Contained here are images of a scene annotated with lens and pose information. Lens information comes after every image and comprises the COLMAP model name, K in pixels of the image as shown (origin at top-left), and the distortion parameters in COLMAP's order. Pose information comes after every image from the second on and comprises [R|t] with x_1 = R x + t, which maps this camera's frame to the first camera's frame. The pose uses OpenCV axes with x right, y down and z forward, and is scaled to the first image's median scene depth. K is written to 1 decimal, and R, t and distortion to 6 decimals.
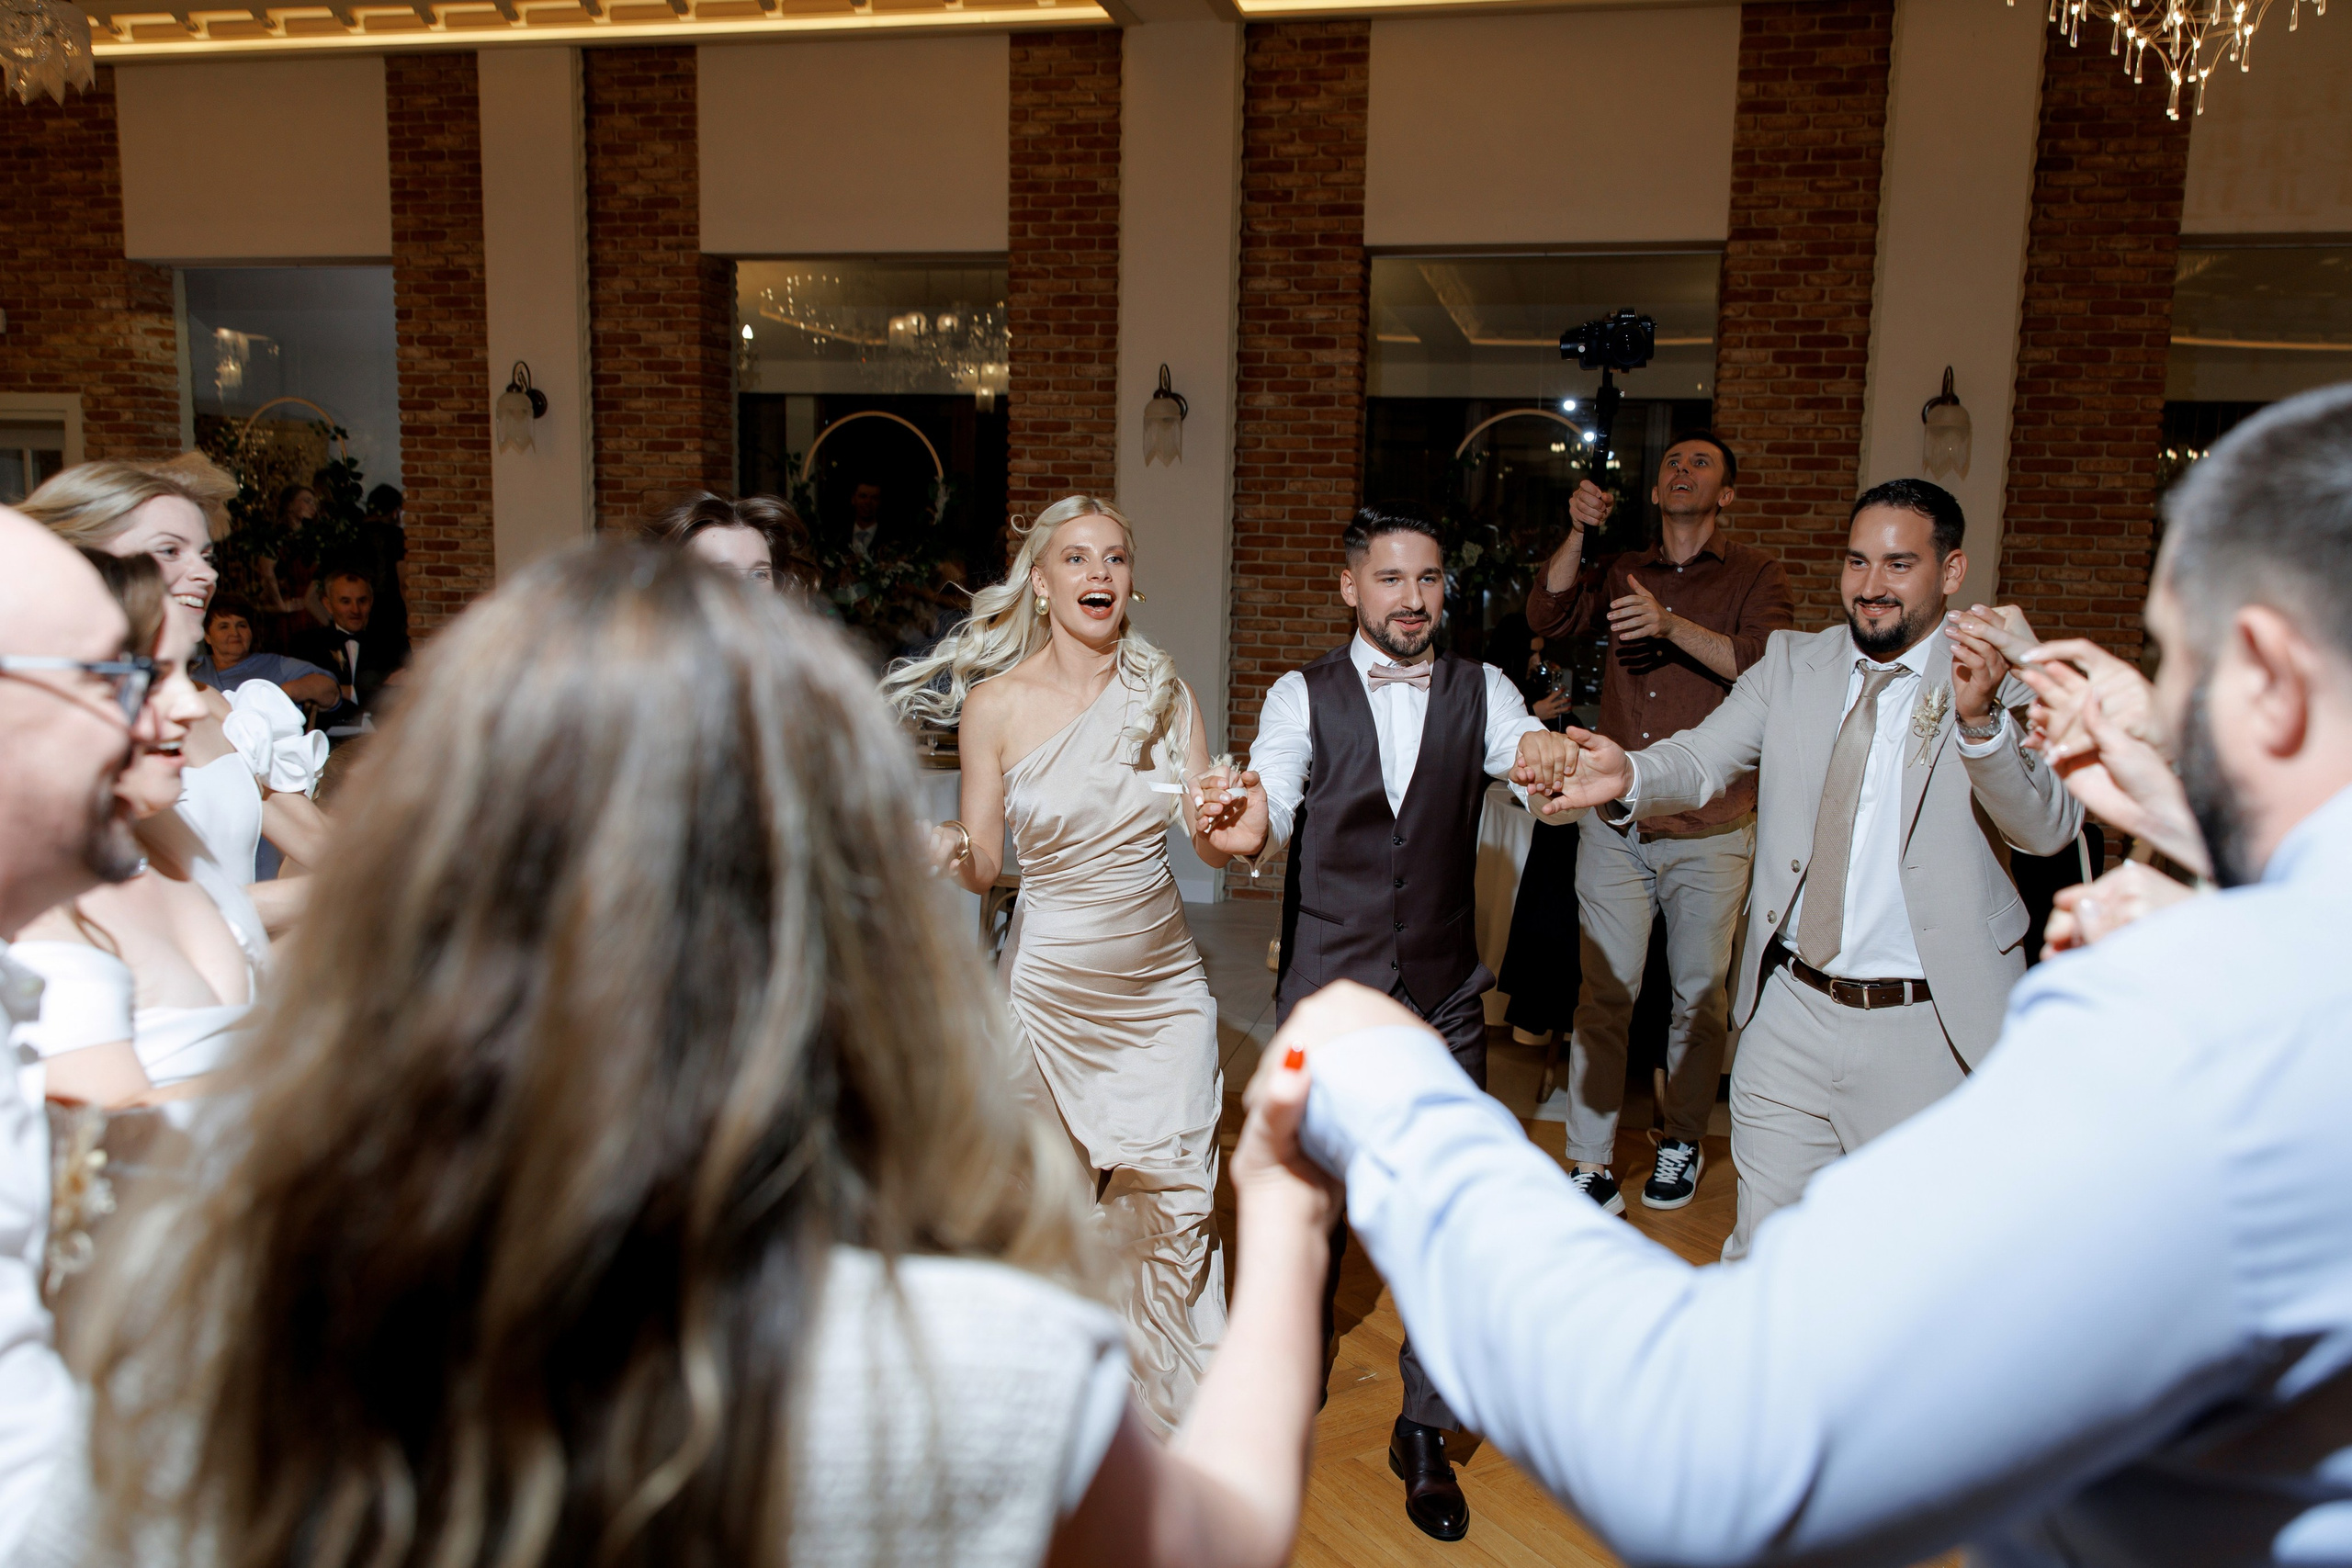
lens RADIAL K [[1905.0, 0, 1176.0], [0, 1905.0, 784.0], [0, 0, 1]] dist [0.014564, -0.002938]
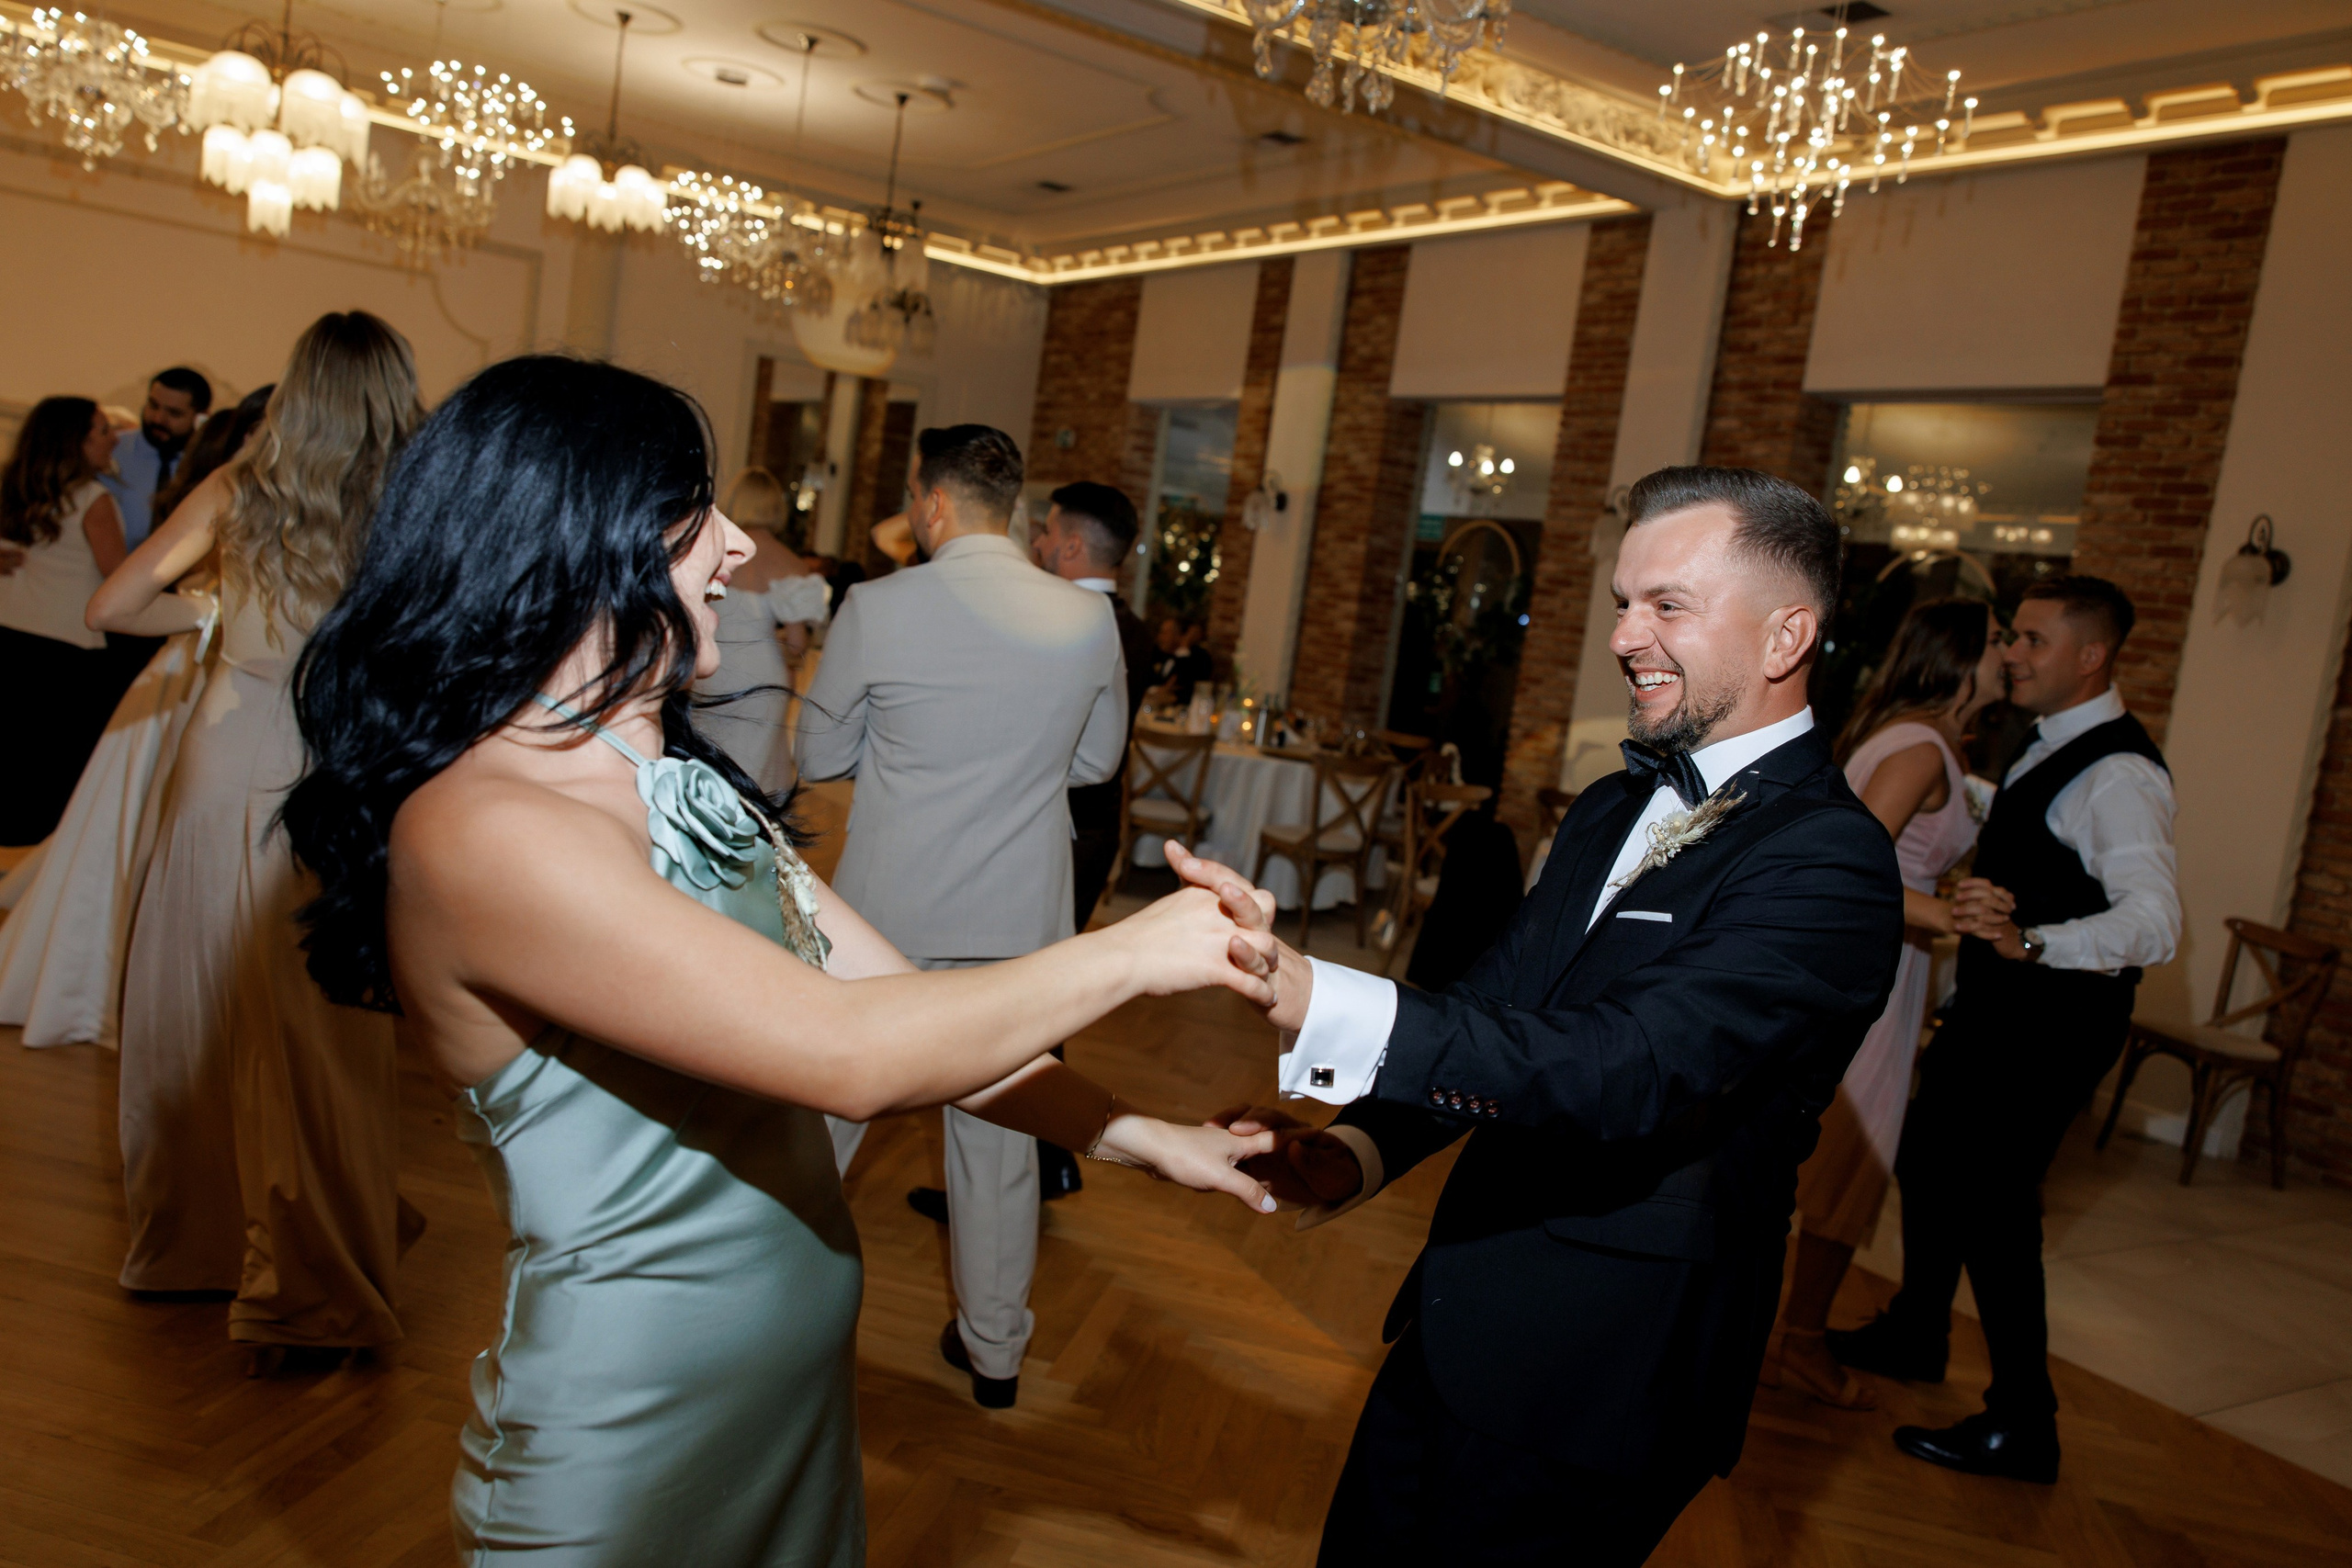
lens RADIAL K [[1905.0, 0, 1176.0], [0, 1905.0, 784.0], [0, 0, 1]] dist [0.014564, -0.002938]
pose [[0.702456, 0.151953, -0.695317, 0.637333], [-0.223395, 0.974645, -0.012692, 0.036158], [0.675759, 0.164246, 0.718591, -0.008839]]
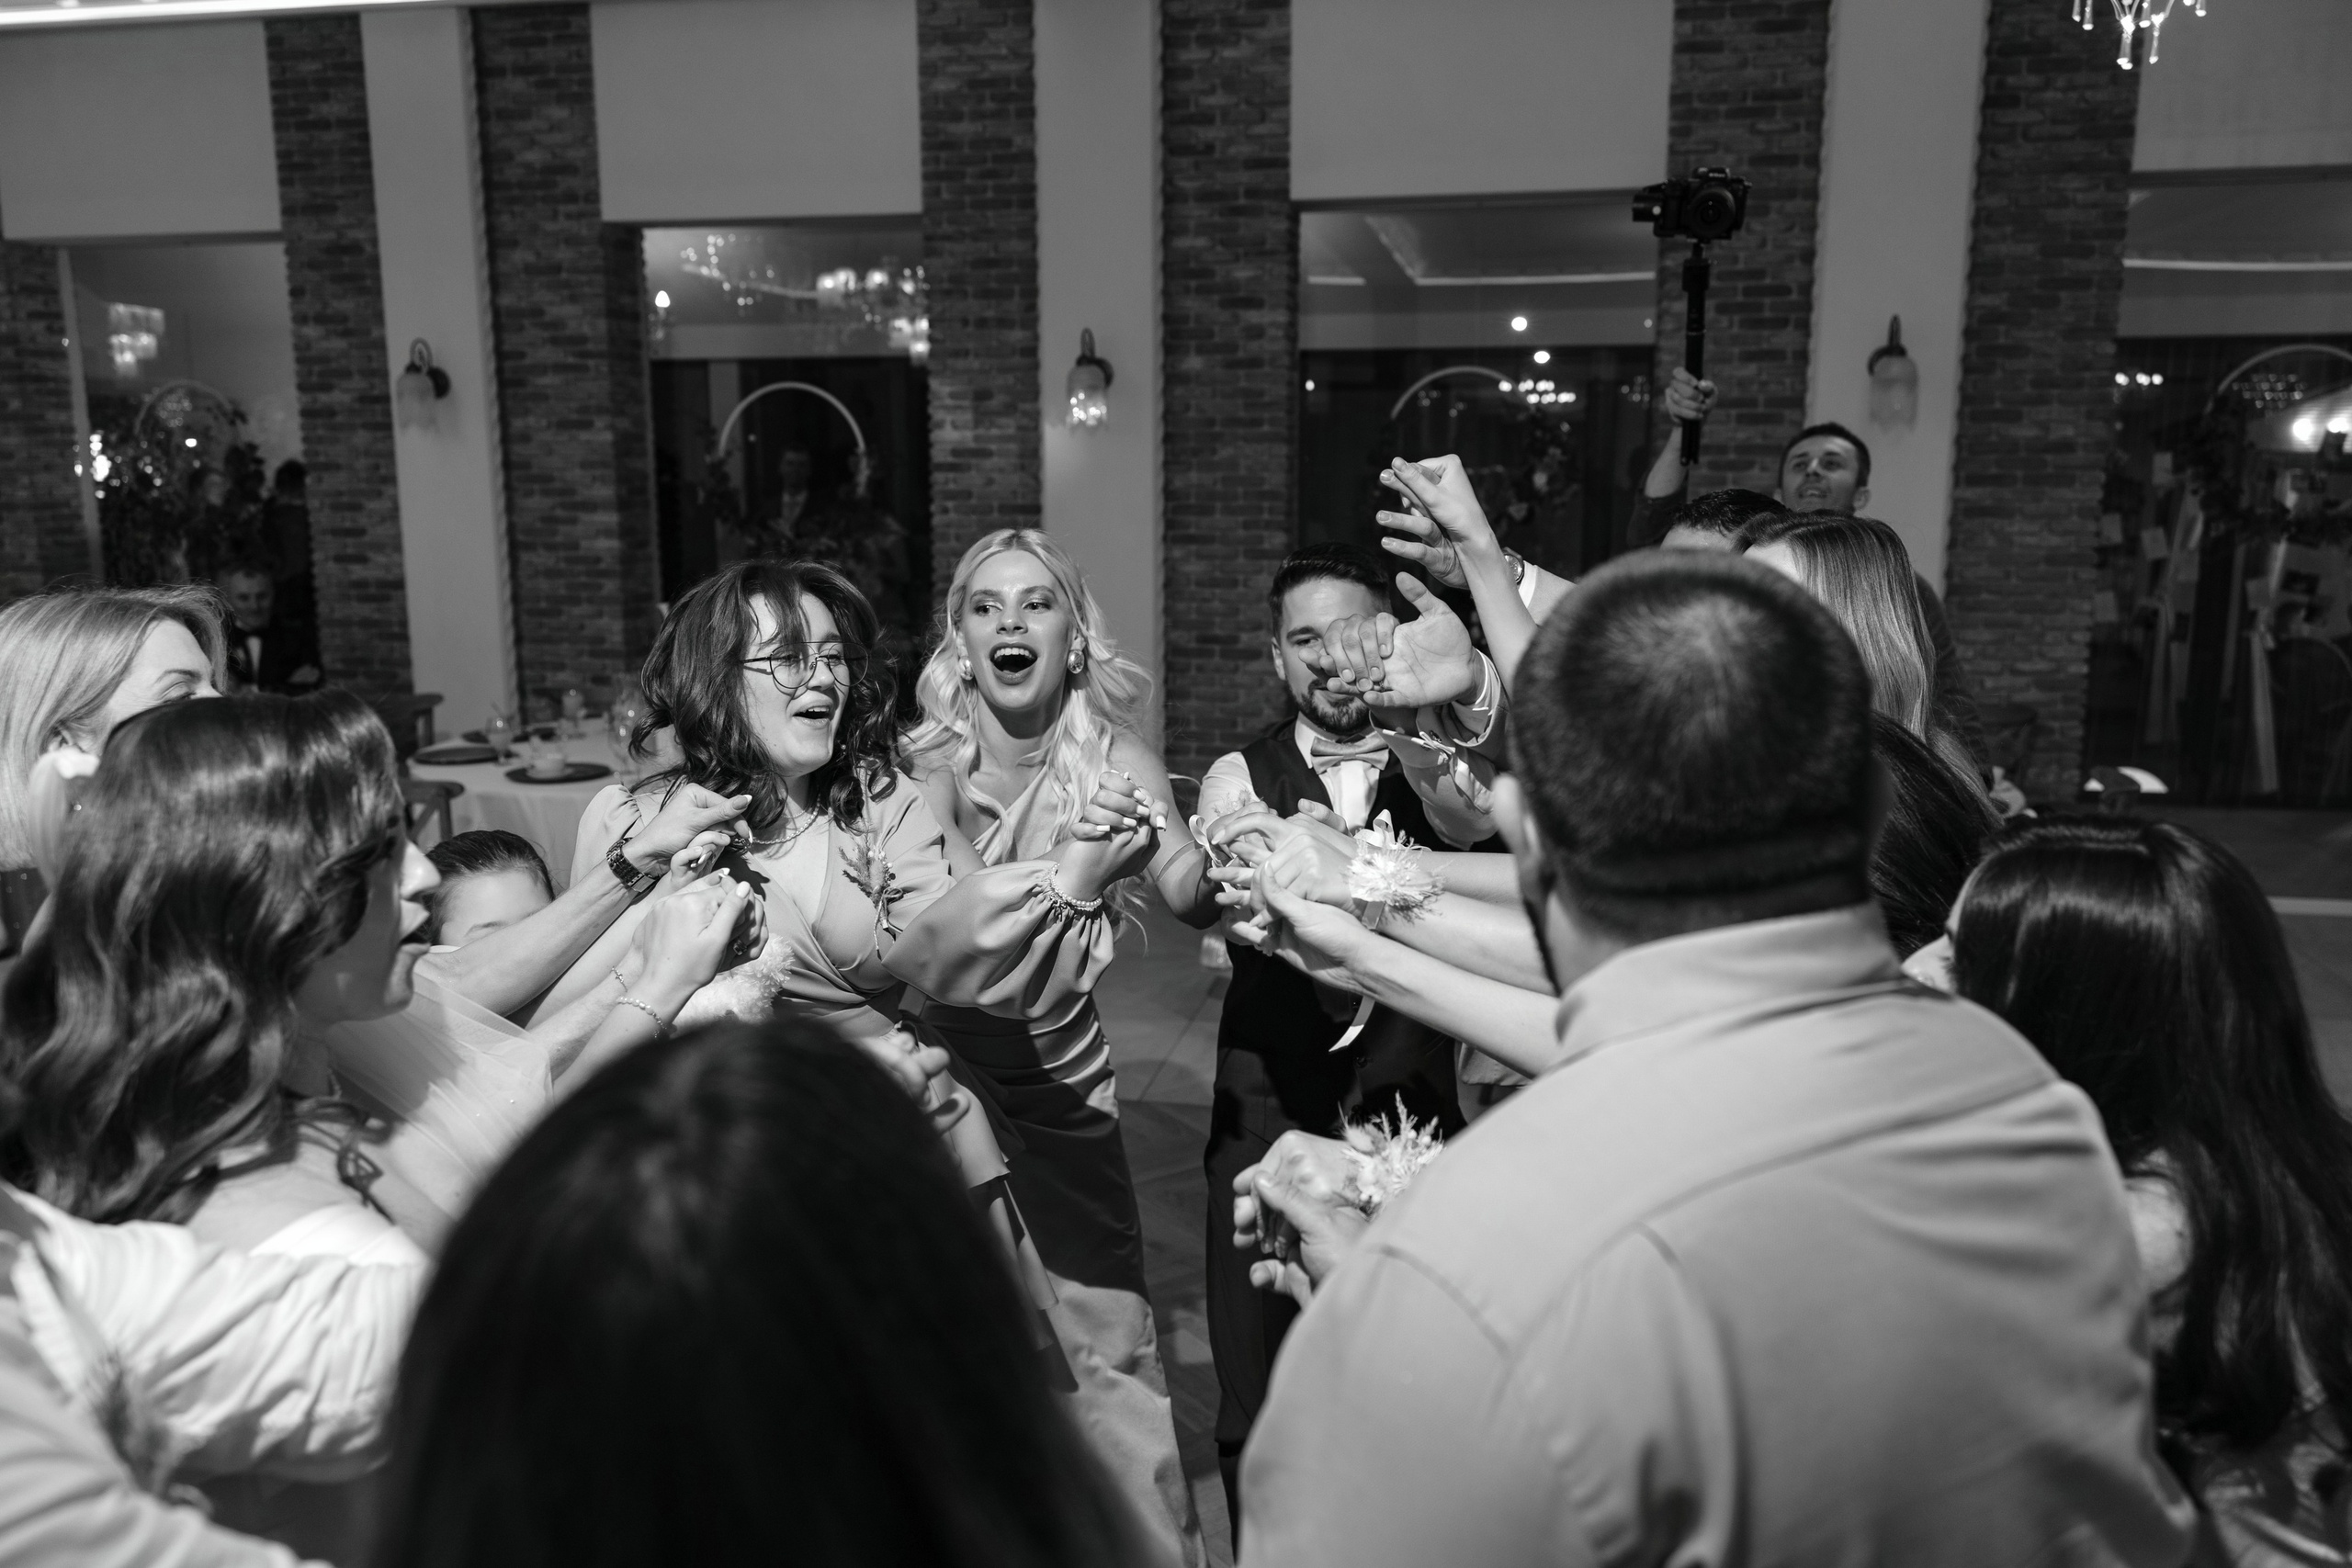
lens RADIAL K [[1880.4, 0, 1176.0], [0, 1880.4, 784.0], [0, 0, 1]] dist [0.008415, 0.002046]
pose [[0.999550, -0.026733, 0.013595, 0.019550], [0.026194, 0.998921, 0.038358, -0.025485], [-0.014605, -0.037984, 0.999172, 0.040037]]
